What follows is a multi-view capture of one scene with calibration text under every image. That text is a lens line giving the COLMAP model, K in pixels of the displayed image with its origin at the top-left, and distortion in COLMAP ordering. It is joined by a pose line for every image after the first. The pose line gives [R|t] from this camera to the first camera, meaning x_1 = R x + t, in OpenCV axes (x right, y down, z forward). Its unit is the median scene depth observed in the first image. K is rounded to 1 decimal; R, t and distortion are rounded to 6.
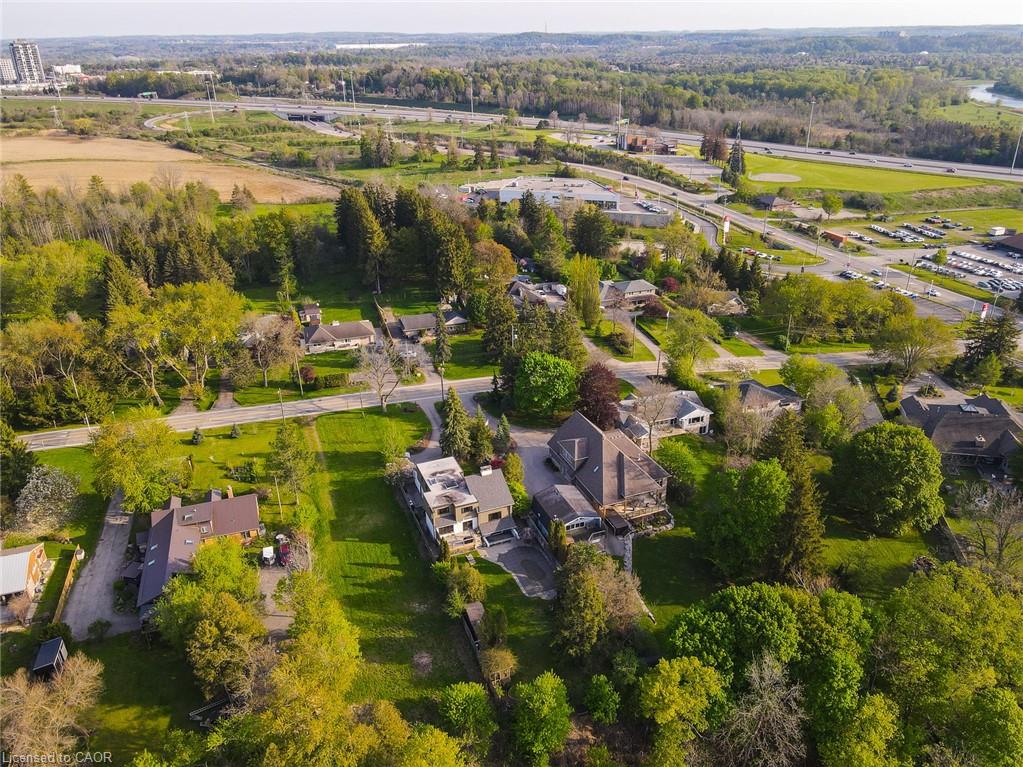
lens RADIAL K [[752.5, 0, 517.8], [0, 752.5, 384.2], [0, 0, 1]] dist [-0.001990, 0.015570]
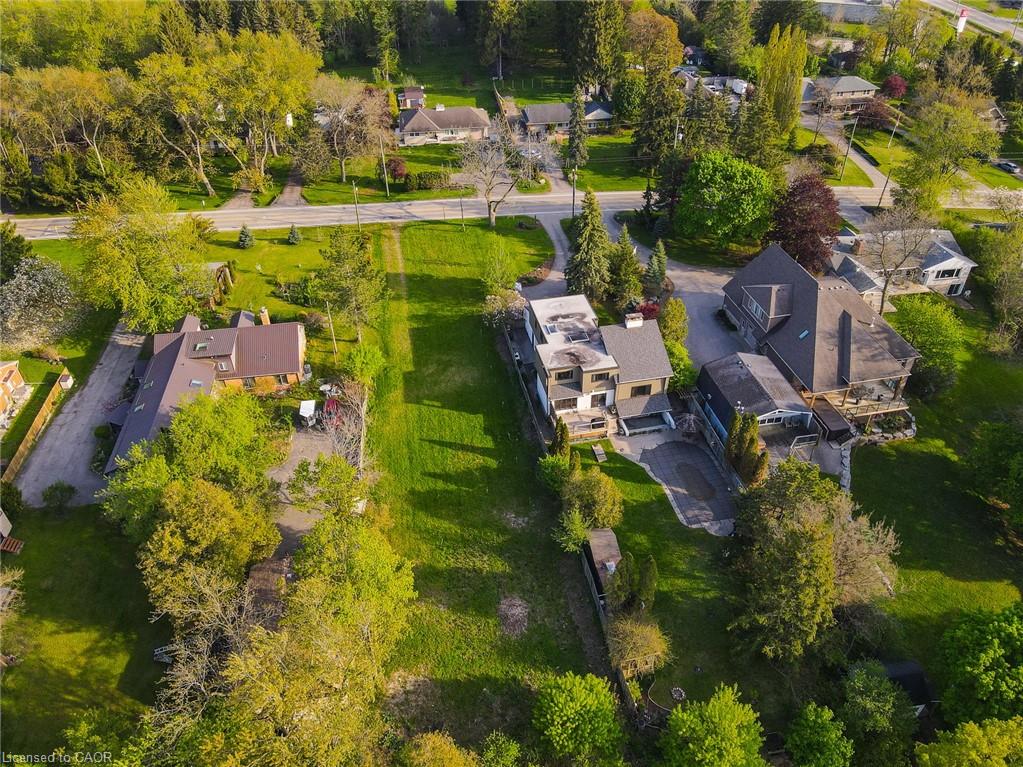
lens RADIAL K [[752.5, 0, 517.4], [0, 752.5, 380.3], [0, 0, 1]] dist [-0.001990, 0.015570]
pose [[0.984449, 0.106632, -0.139609, -0.027006], [-0.076019, 0.975028, 0.208667, 0.022065], [0.158374, -0.194809, 0.967971, 0.205967]]
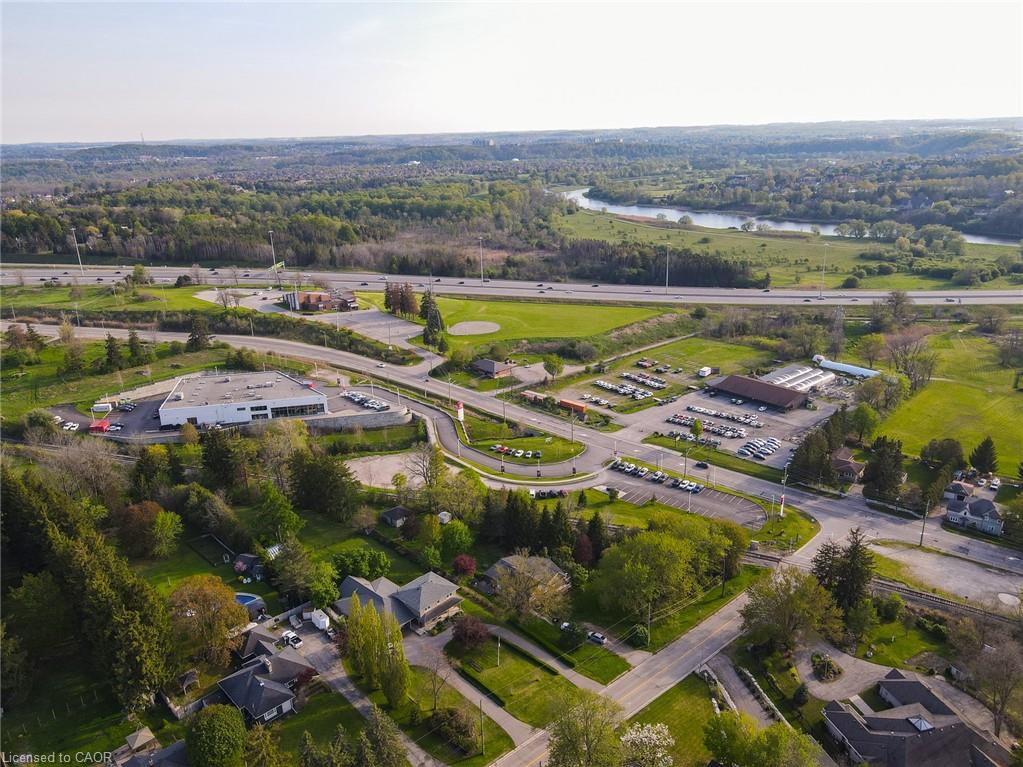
lens RADIAL K [[752.5, 0, 517.8], [0, 752.5, 386.2], [0, 0, 1]] dist [-0.001990, 0.015570]
pose [[0.887331, -0.156631, 0.433717, -0.049801], [0.206278, 0.976019, -0.069542, -0.272660], [-0.412424, 0.151173, 0.898361, 0.326852]]
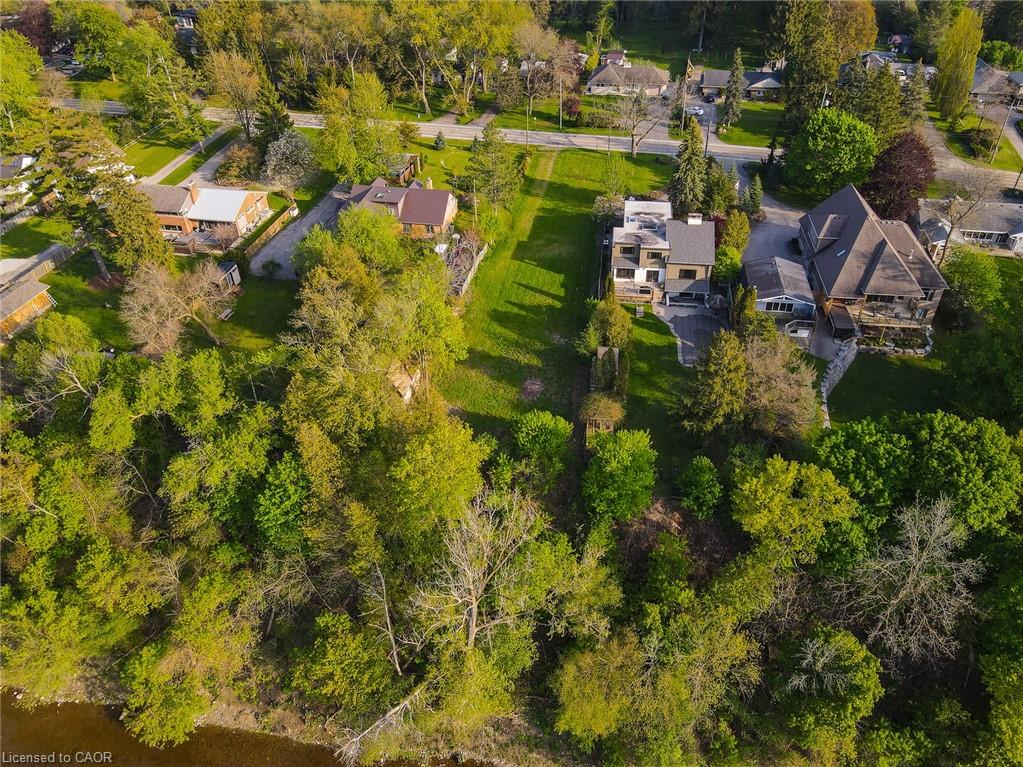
lens RADIAL K [[752.5, 0, 516.3], [0, 752.5, 380.7], [0, 0, 1]] dist [-0.001990, 0.015570]
pose [[0.868837, 0.295638, -0.397141, 0.098543], [-0.206089, 0.945306, 0.252833, 0.068588], [0.450166, -0.137824, 0.882244, 0.104840]]
